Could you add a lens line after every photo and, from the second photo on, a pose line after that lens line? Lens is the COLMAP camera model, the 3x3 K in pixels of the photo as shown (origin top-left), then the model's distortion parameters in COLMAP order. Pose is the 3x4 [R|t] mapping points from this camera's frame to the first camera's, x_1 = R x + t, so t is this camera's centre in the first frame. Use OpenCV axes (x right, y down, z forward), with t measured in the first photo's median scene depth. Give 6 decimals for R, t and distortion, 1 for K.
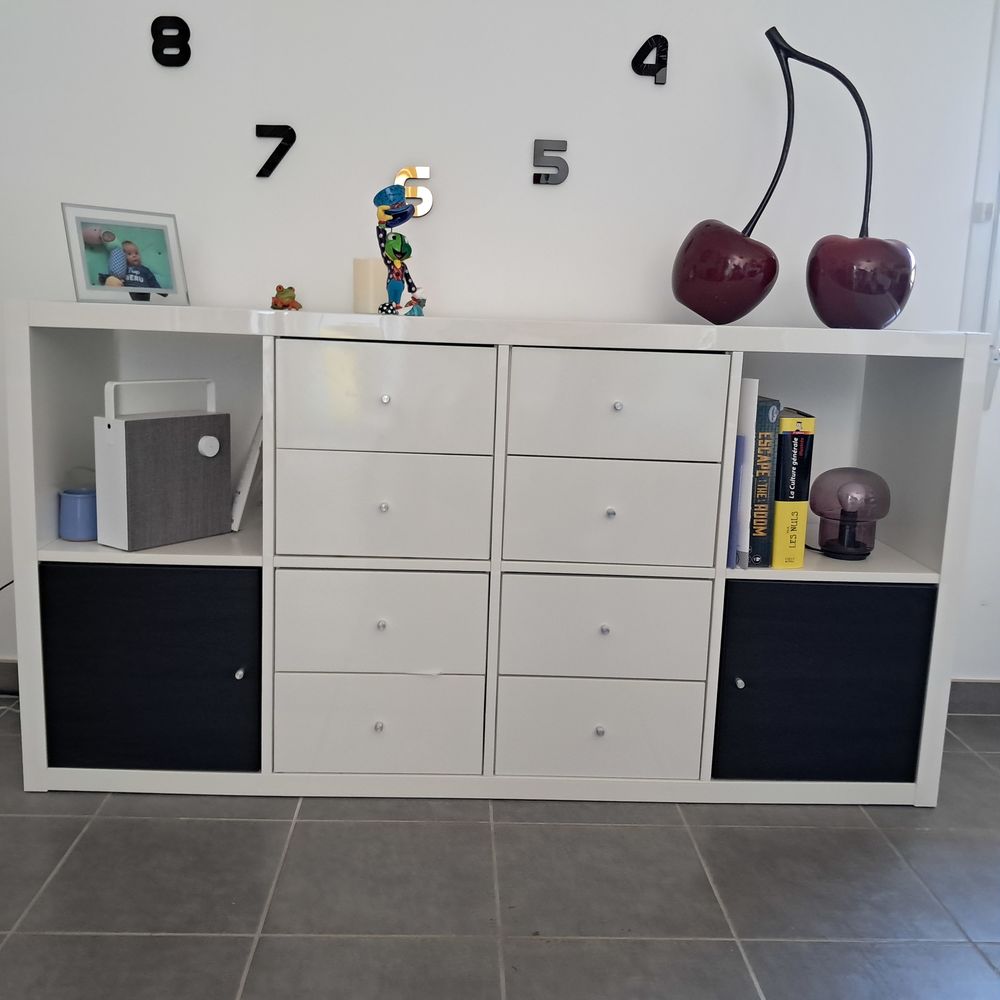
lens RADIAL K [[1058.2, 0, 499.2], [0, 1058.2, 502.9], [0, 0, 1]] dist [0.013943, 0.015259]
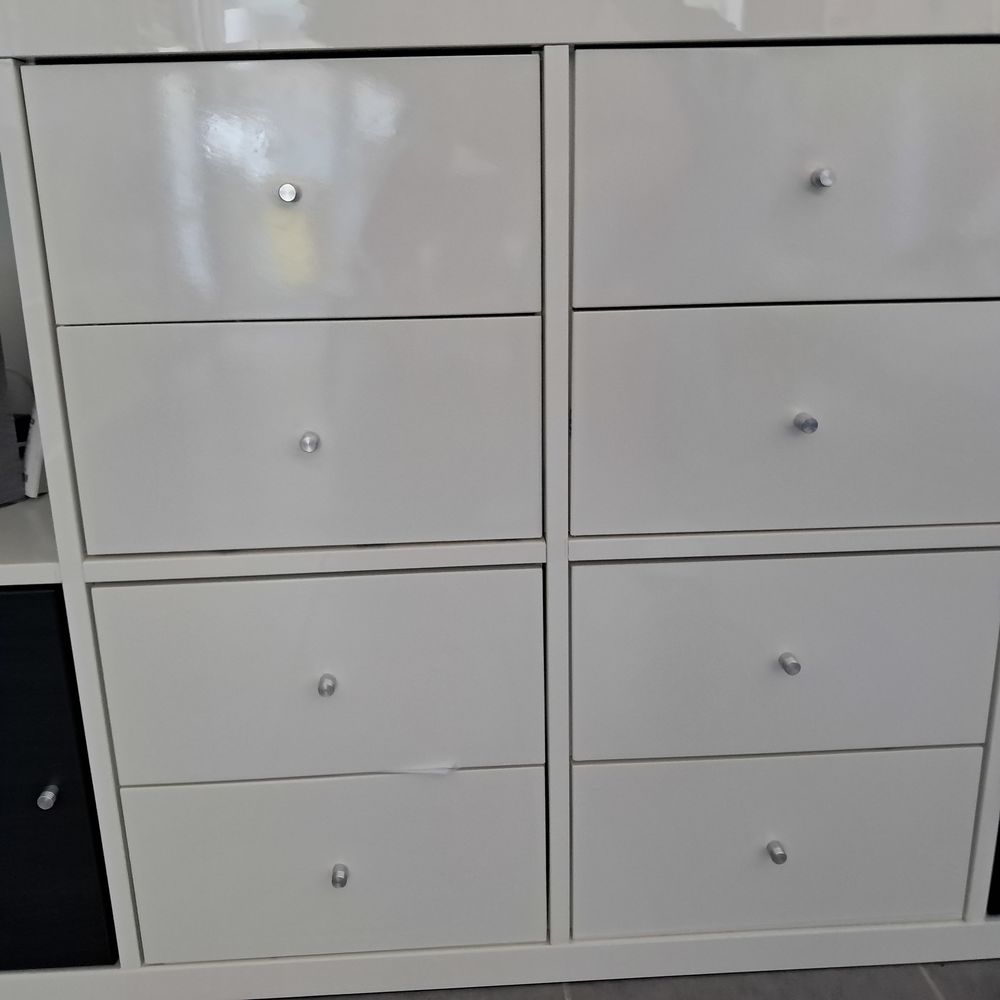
lens RADIAL K [[1036.5, 0, 494.5], [0, 1036.5, 517.9], [0, 0, 1]] dist [0.112718, -0.212155]
pose [[0.998154, -0.060072, -0.008902, -0.026137], [0.060708, 0.990839, 0.120636, -0.012704], [0.001573, -0.120954, 0.992657, 0.530537]]
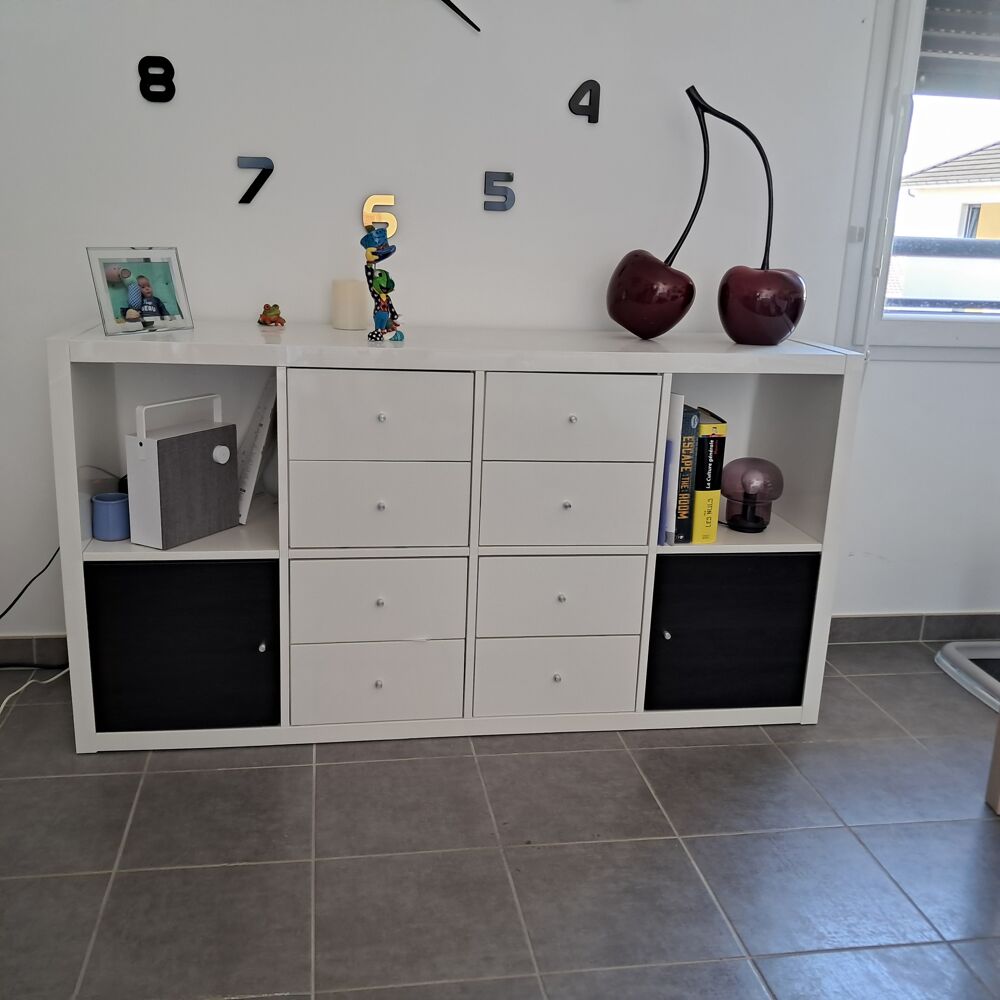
lens RADIAL K [[1036.5, 0, 494.5], [0, 1036.5, 517.9], [0, 0, 1]] dist [0.112718, -0.212155]
pose [[0.992369, -0.031082, 0.119318, -0.119702], [0.018979, 0.994679, 0.101258, -0.097762], [-0.121831, -0.098221, 0.987679, -0.180036]]
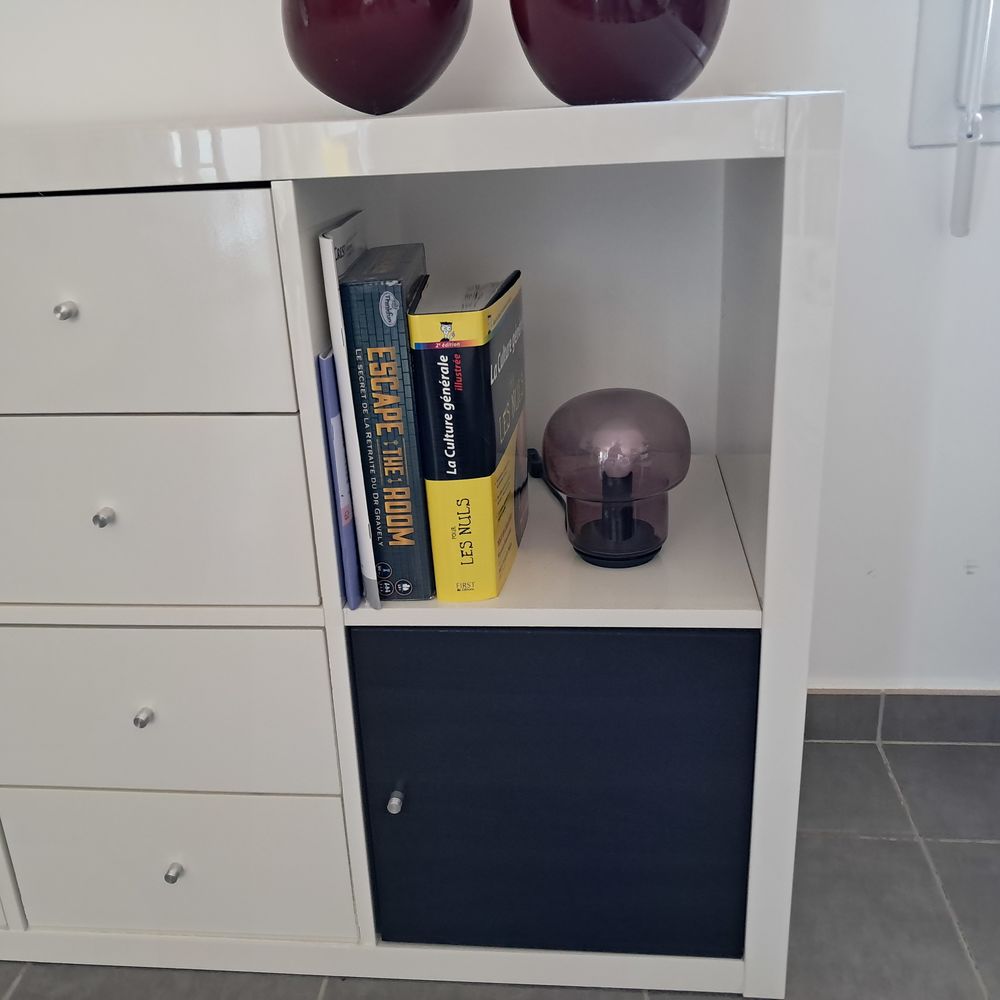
lens RADIAL K [[1018.3, 0, 500.0], [0, 1018.3, 500.0], [0, 0, 1]] dist [0.044658, -0.025957]
pose [[0.987768, -0.025792, -0.153784, 0.370220], [0.055688, 0.979537, 0.193406, -0.084137], [0.145649, -0.199604, 0.968991, 0.529383]]
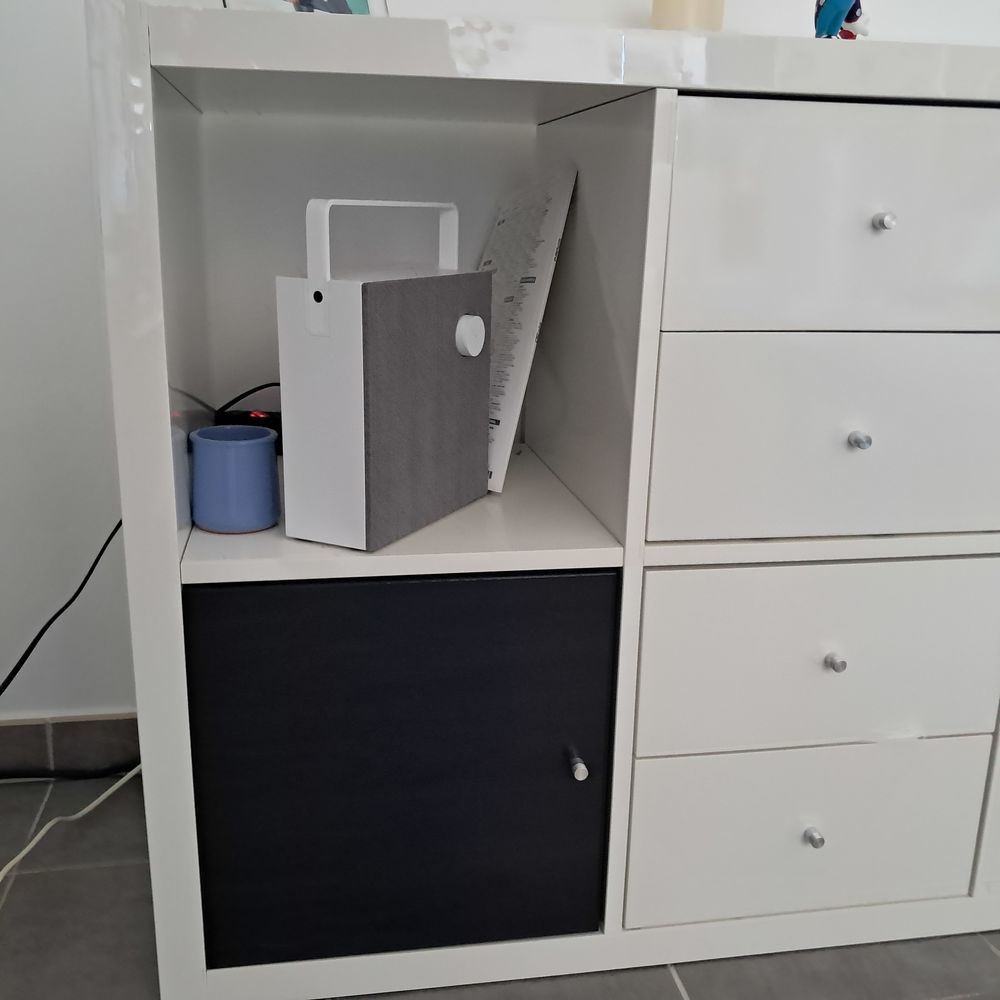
lens RADIAL K [[1018.3, 0, 500.0], [0, 1018.3, 500.0], [0, 0, 1]] dist [0.044658, -0.025957]
pose [[0.989740, -0.050332, 0.133718, -0.342423], [0.037613, 0.994671, 0.095999, -0.021187], [-0.137837, -0.089985, 0.986359, 0.515633]]
